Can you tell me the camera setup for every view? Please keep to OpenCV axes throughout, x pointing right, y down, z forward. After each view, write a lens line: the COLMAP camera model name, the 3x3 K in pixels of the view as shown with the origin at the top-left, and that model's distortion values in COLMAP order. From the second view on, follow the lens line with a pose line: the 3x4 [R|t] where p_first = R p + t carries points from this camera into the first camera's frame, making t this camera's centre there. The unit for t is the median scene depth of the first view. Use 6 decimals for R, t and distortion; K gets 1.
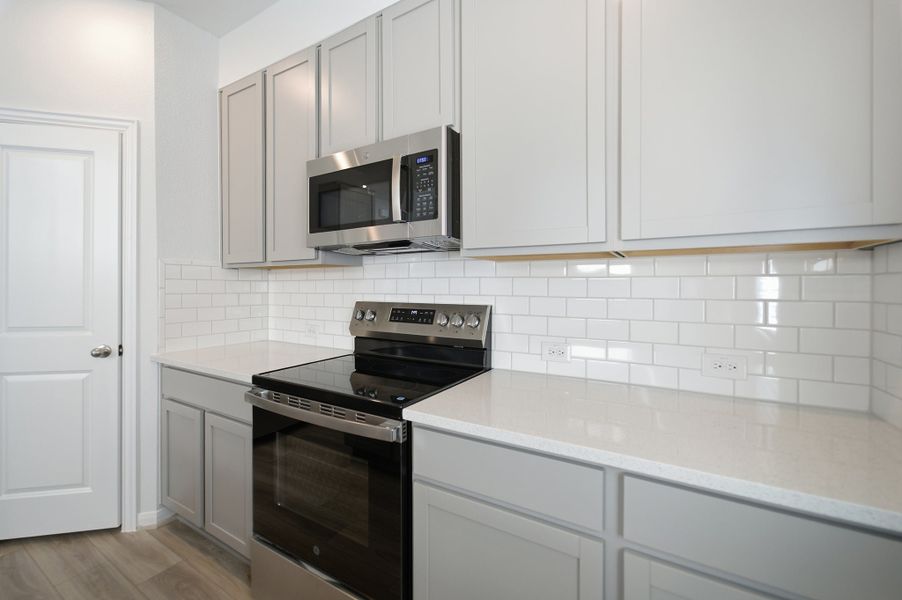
lens RADIAL K [[383.4, 0, 444.5], [0, 383.4, 292.6], [0, 0, 1]] dist [0.002085, 0.000468]
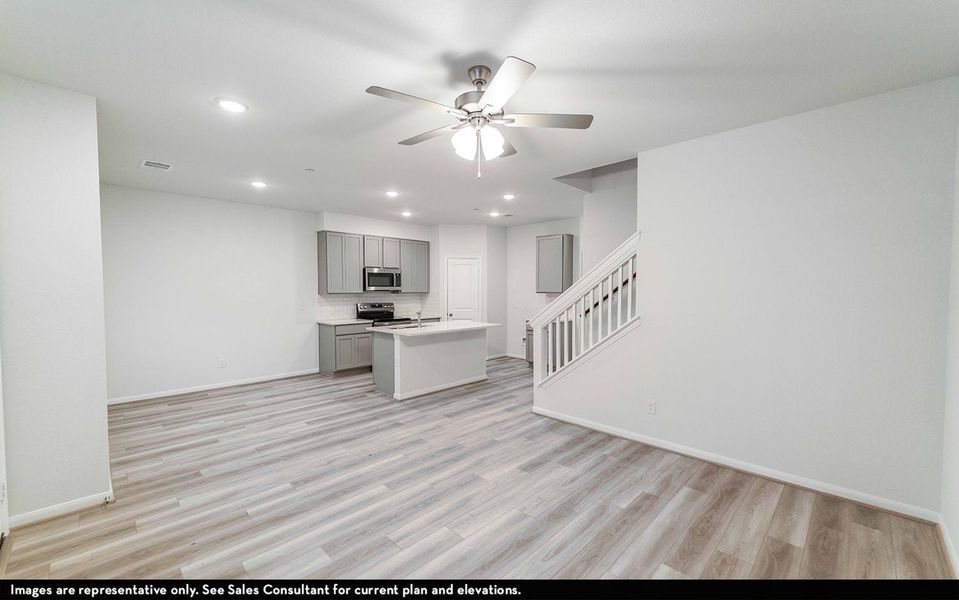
lens RADIAL K [[385.8, 0, 480.8], [0, 385.8, 303.5], [0, 0, 1]] dist [0.000235, -0.000791]
pose [[0.229885, -0.032390, 0.972679, -3.871122], [0.011077, 0.999468, 0.030665, -0.080745], [-0.973155, 0.003725, 0.230122, -1.030362]]
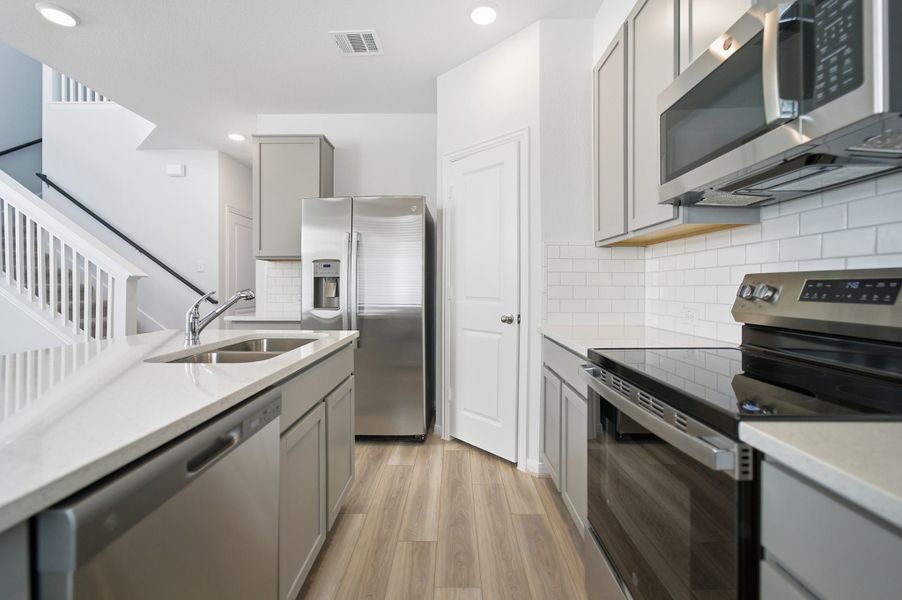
lens RADIAL K [[385.7, 0, 434.9], [0, 385.7, 283.1], [0, 0, 1]] dist [0.000393, 0.000109]
pose [[0.505140, -0.000786, -0.863037, 0.102594], [-0.015953, 0.999820, -0.010248, 0.065007], [0.862890, 0.018945, 0.505036, 0.185095]]
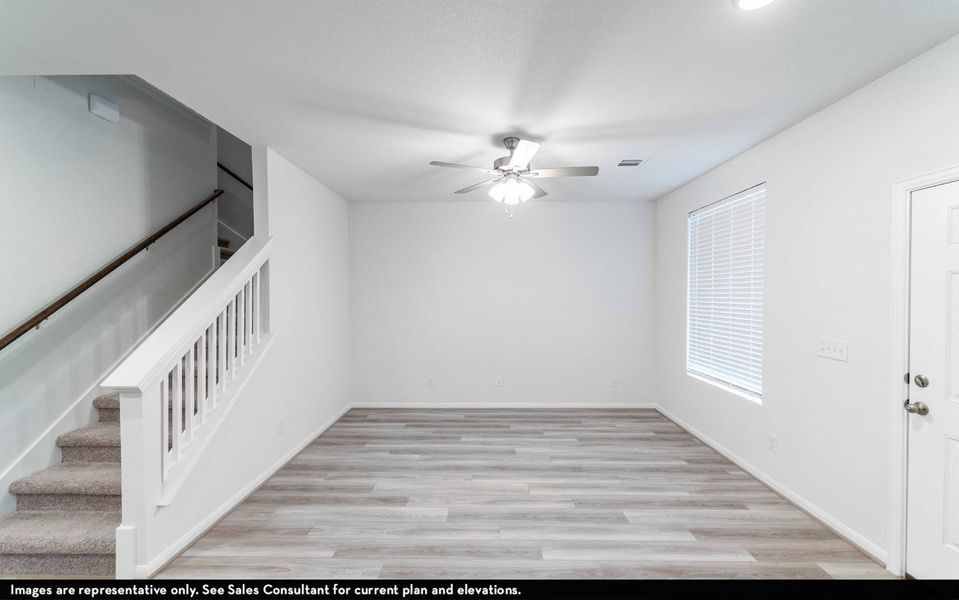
lens RADIAL K [[385.8, 0, 480.8], [0, 385.8, 303.5], [0, 0, 1]] dist [0.000235, -0.000791]
pose [[-0.860564, 0.017260, -0.509050, -1.597580], [0.000192, 0.999437, 0.033564, -0.136779], [0.509343, 0.028786, -0.860082, 0.702438]]
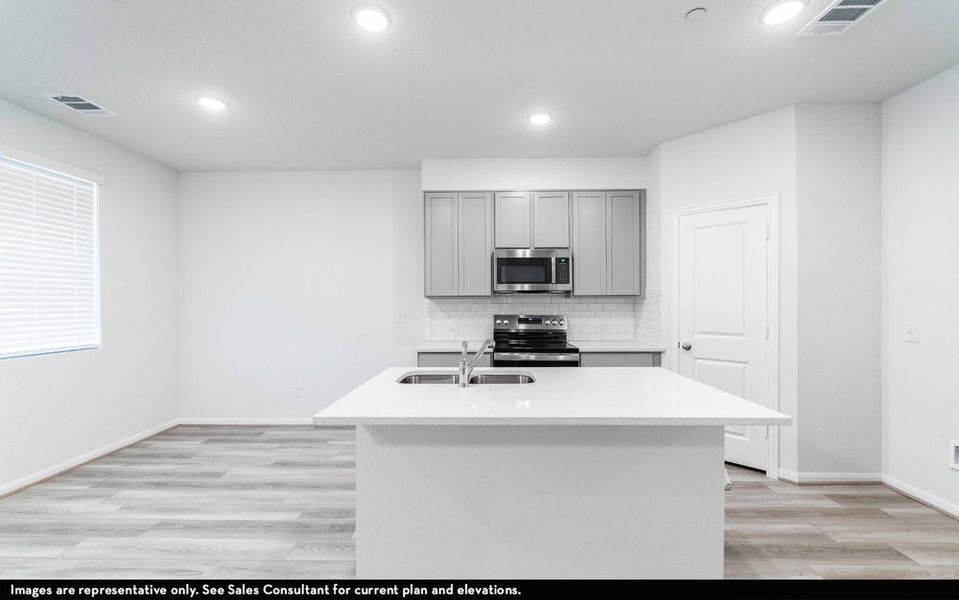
lens RADIAL K [[385.8, 0, 480.8], [0, 385.8, 303.5], [0, 0, 1]] dist [0.000235, -0.000791]
pose [[0.865361, -0.000210, 0.501149, -1.474596], [0.005062, 0.999953, -0.008322, -0.021805], [-0.501124, 0.009739, 0.865321, -0.802734]]
